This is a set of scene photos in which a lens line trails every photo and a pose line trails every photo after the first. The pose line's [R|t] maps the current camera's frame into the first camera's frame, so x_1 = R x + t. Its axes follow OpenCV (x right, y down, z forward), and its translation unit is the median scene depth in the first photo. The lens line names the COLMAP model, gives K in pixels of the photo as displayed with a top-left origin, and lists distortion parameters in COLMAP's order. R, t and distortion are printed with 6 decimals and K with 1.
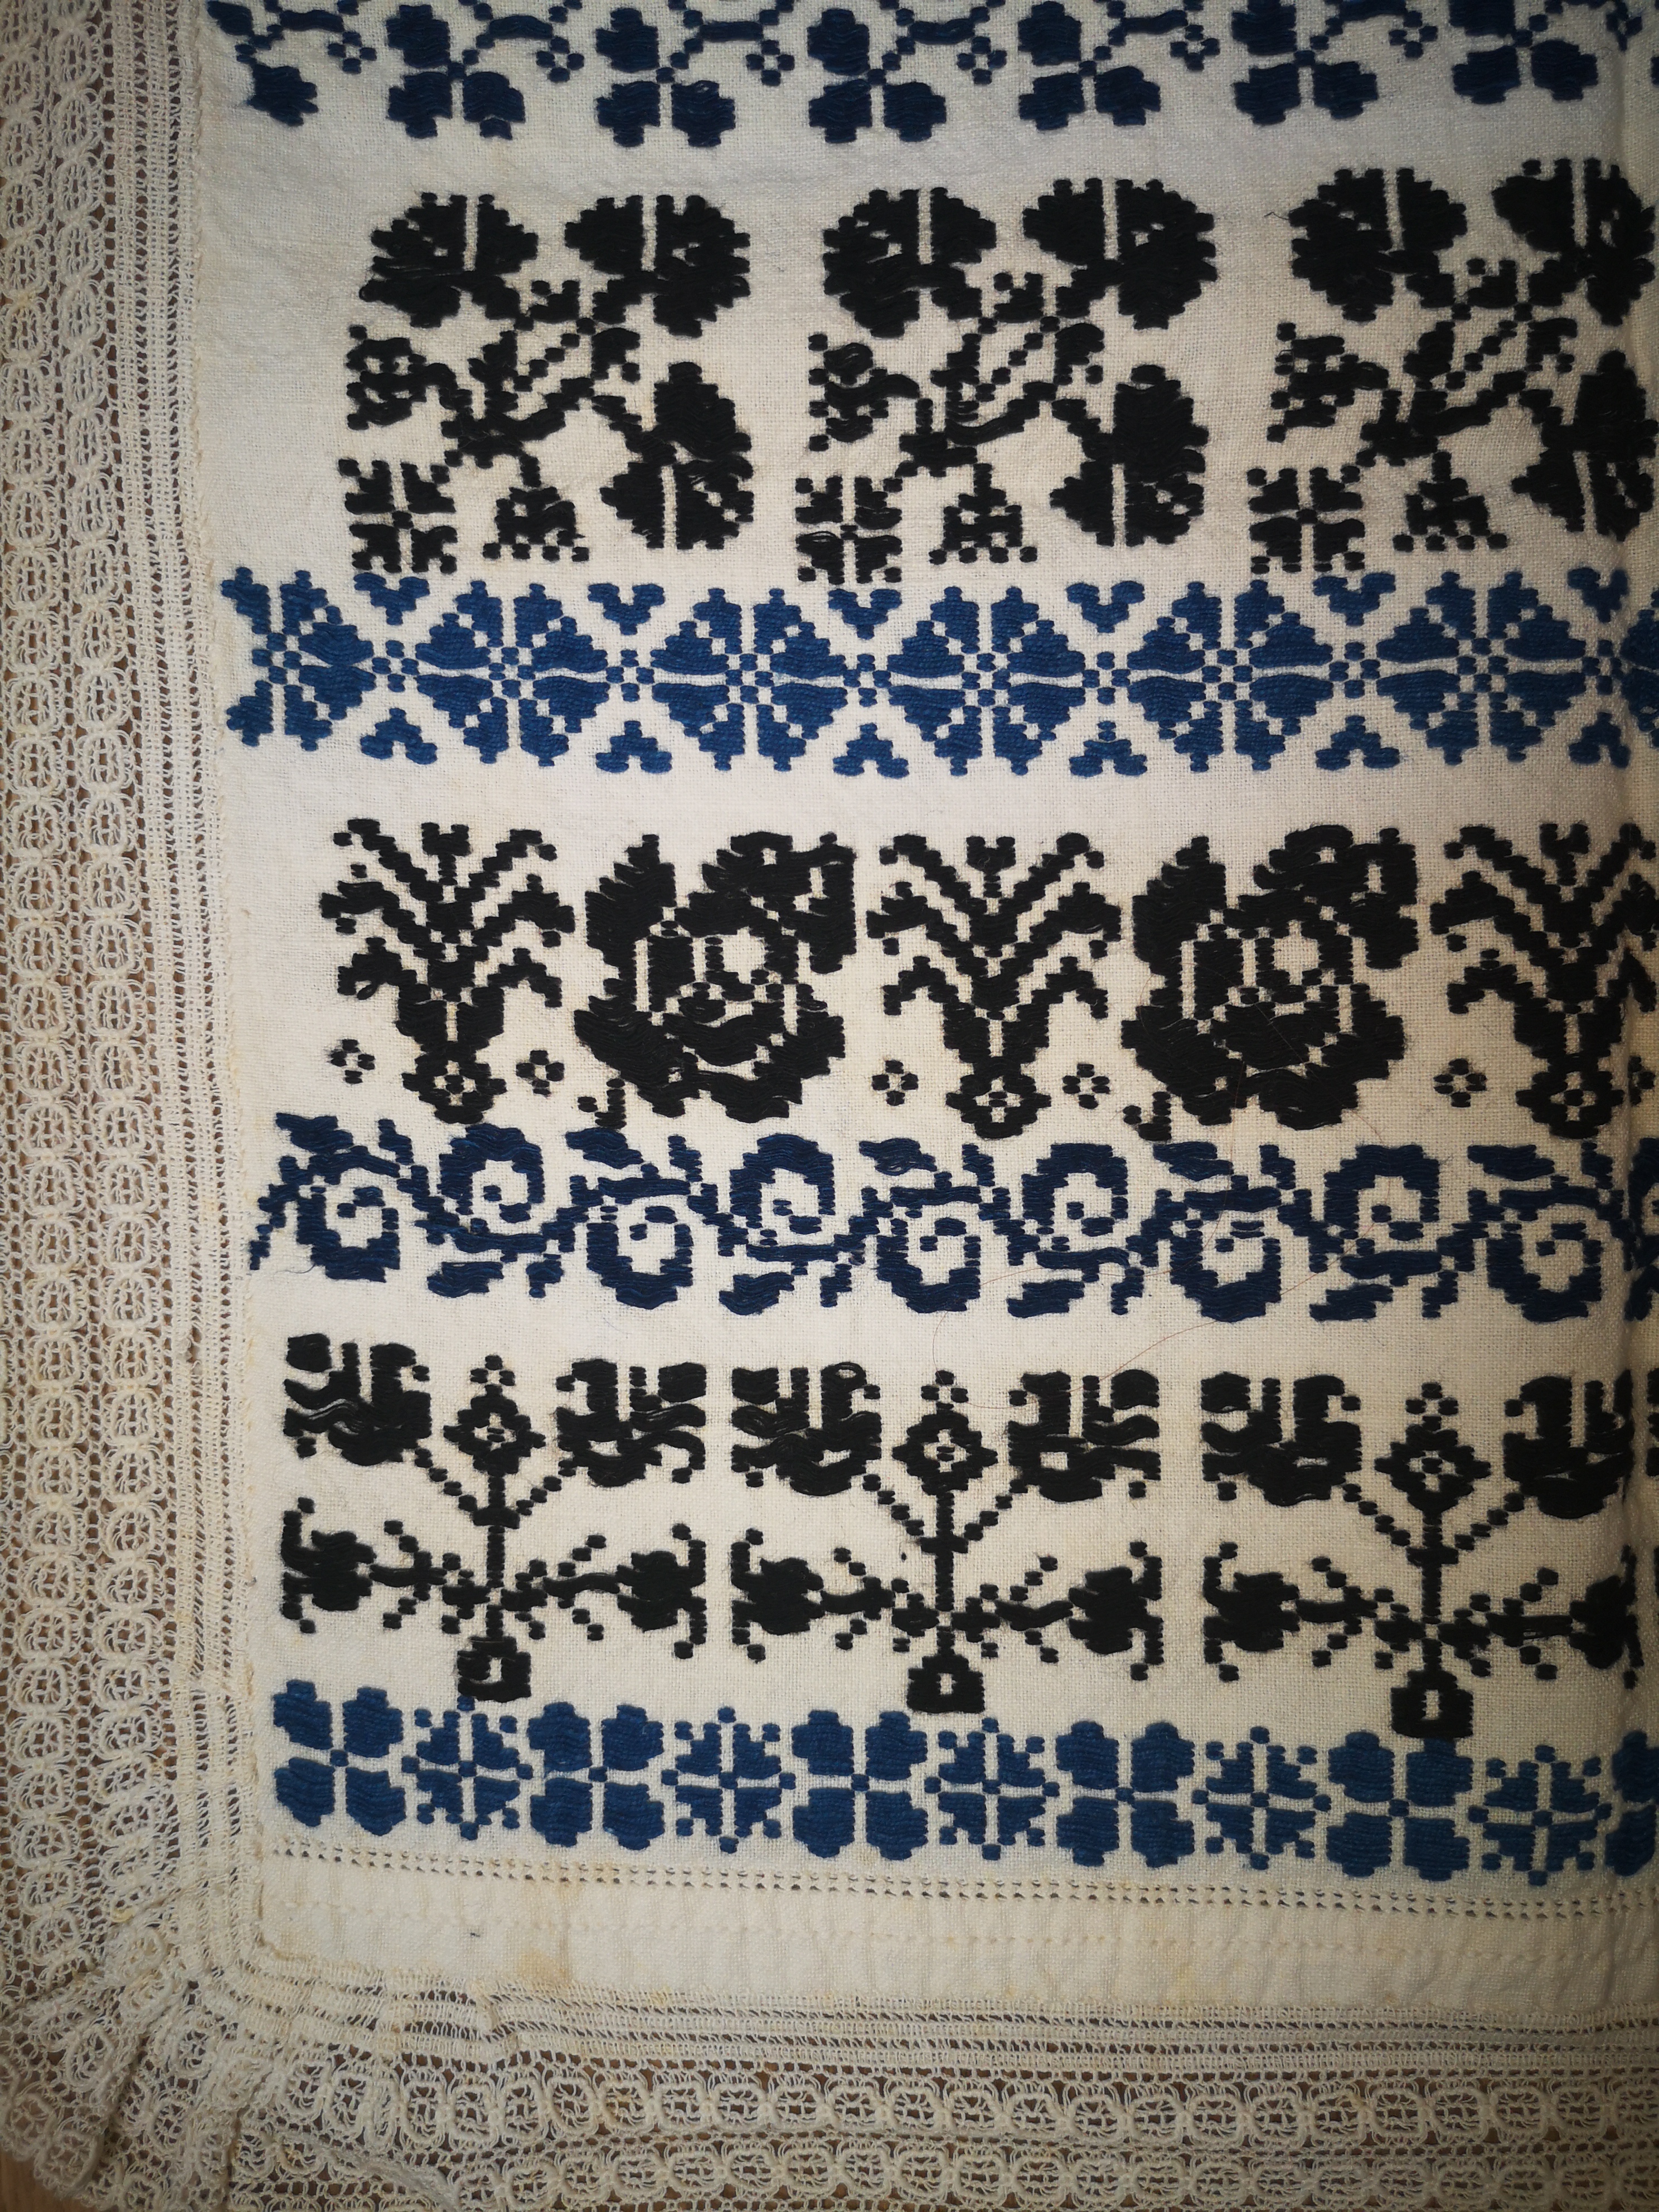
lens RADIAL K [[1690.1, 0, 829.5], [0, 1690.1, 1106.0], [0, 0, 1]] dist [0.058617, -0.106302]
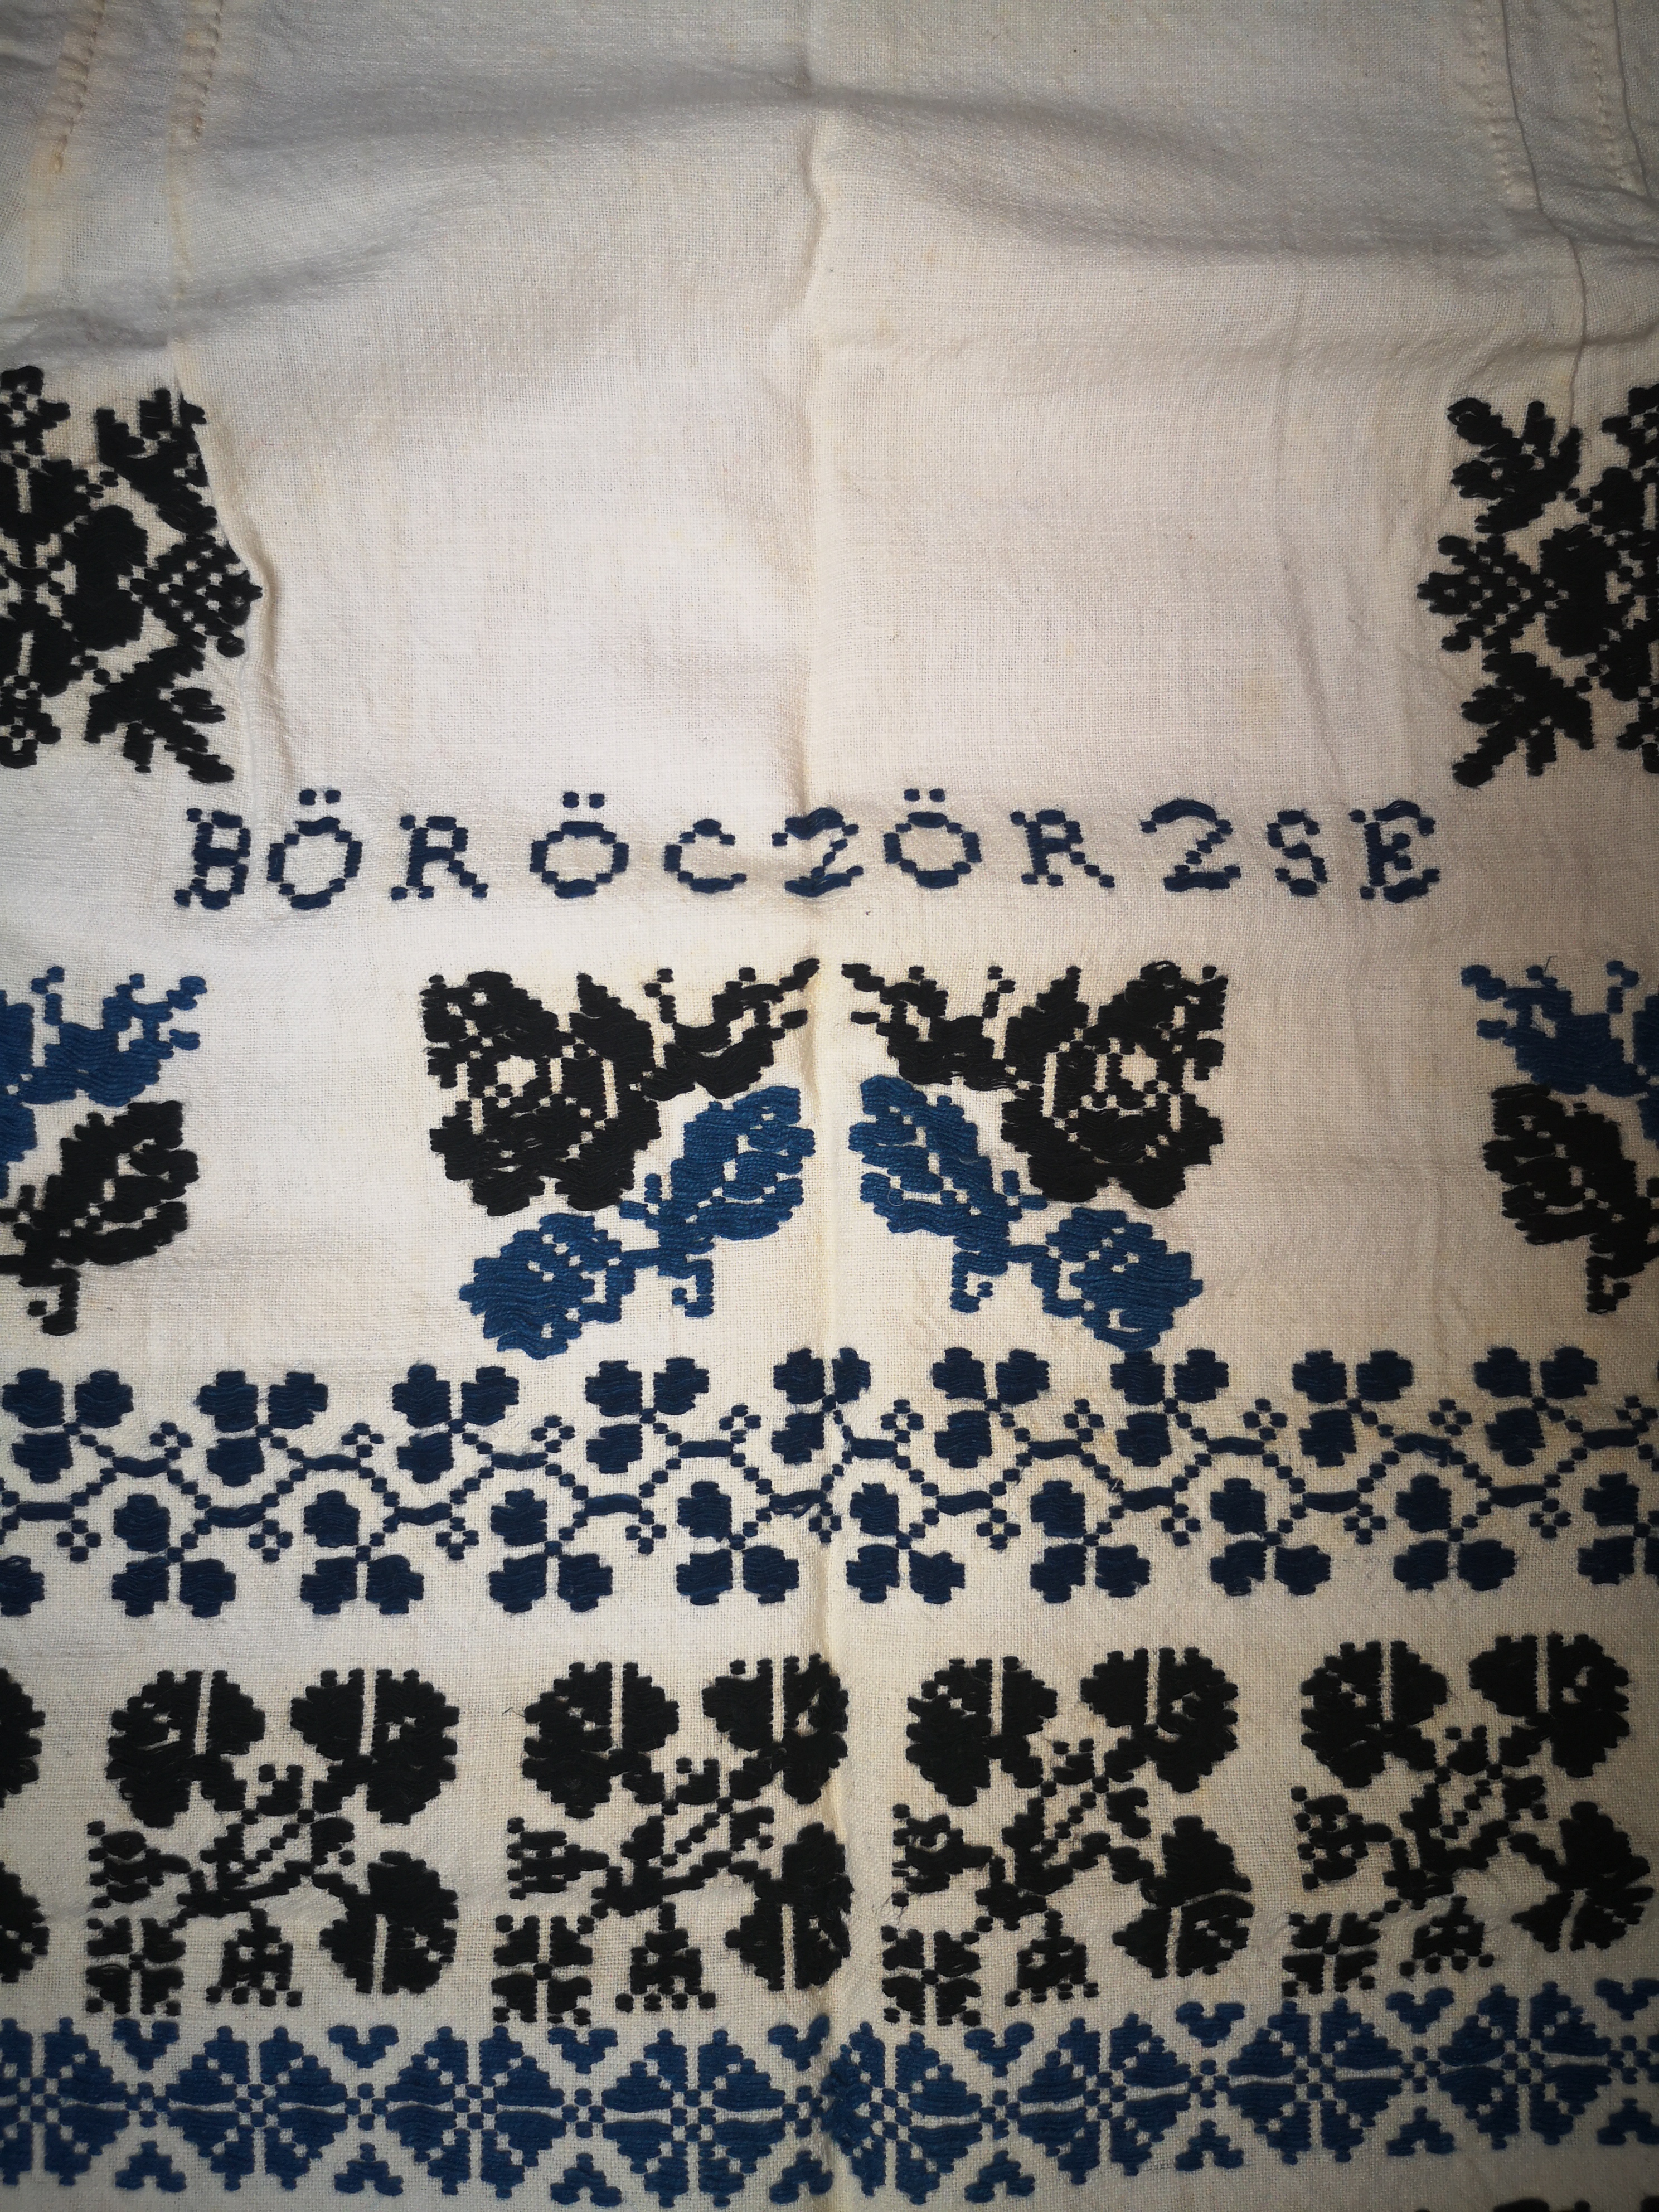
lens RADIAL K [[1690.1, 0, 829.5], [0, 1690.1, 1106.0], [0, 0, 1]] dist [0.058617, -0.106302]
pose [[0.996440, 0.016136, 0.082743, 0.361438], [-0.006435, 0.993205, -0.116196, -0.771699], [-0.084056, 0.115250, 0.989774, -0.187168]]
